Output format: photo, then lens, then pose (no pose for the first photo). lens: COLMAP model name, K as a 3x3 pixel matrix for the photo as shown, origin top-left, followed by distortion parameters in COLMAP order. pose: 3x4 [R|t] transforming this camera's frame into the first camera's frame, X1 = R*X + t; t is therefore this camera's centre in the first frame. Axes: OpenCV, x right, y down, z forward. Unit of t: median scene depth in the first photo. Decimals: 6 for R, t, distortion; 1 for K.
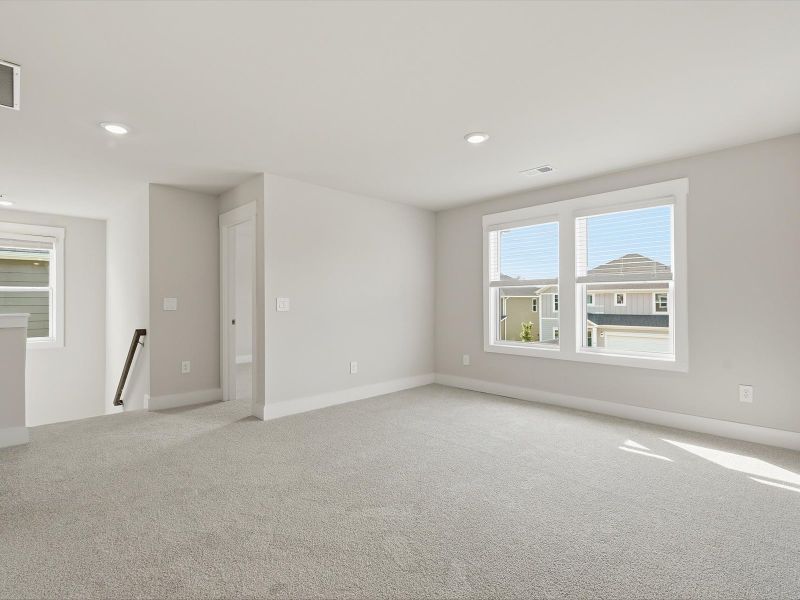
lens RADIAL K [[403.7, 0, 401.0], [0, 403.7, 301.0], [0, 0, 1]] dist [0.000241, -0.000843]
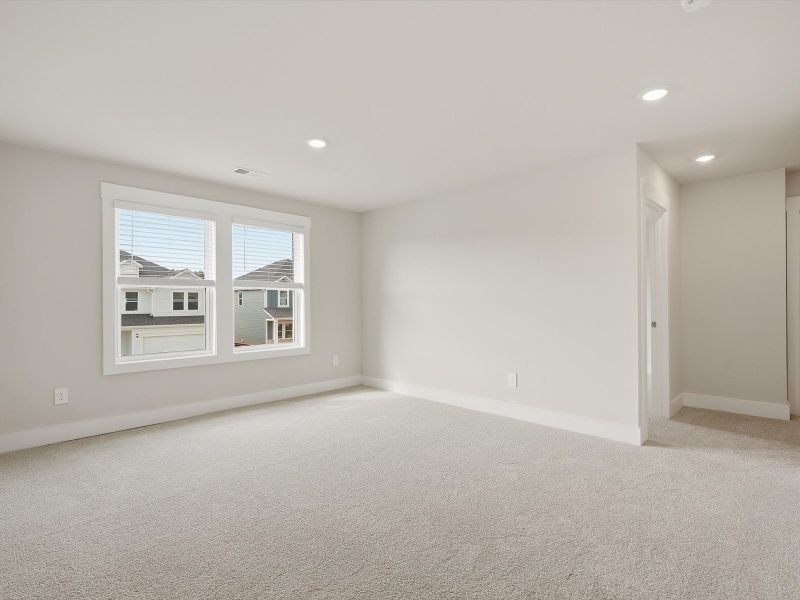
lens RADIAL K [[403.7, 0, 401.0], [0, 403.7, 301.0], [0, 0, 1]] dist [0.000241, -0.000843]
pose [[-0.028405, 0.005828, 0.999580, -0.599015], [0.003639, 0.999977, -0.005727, 0.000519], [-0.999590, 0.003475, -0.028426, 0.590791]]
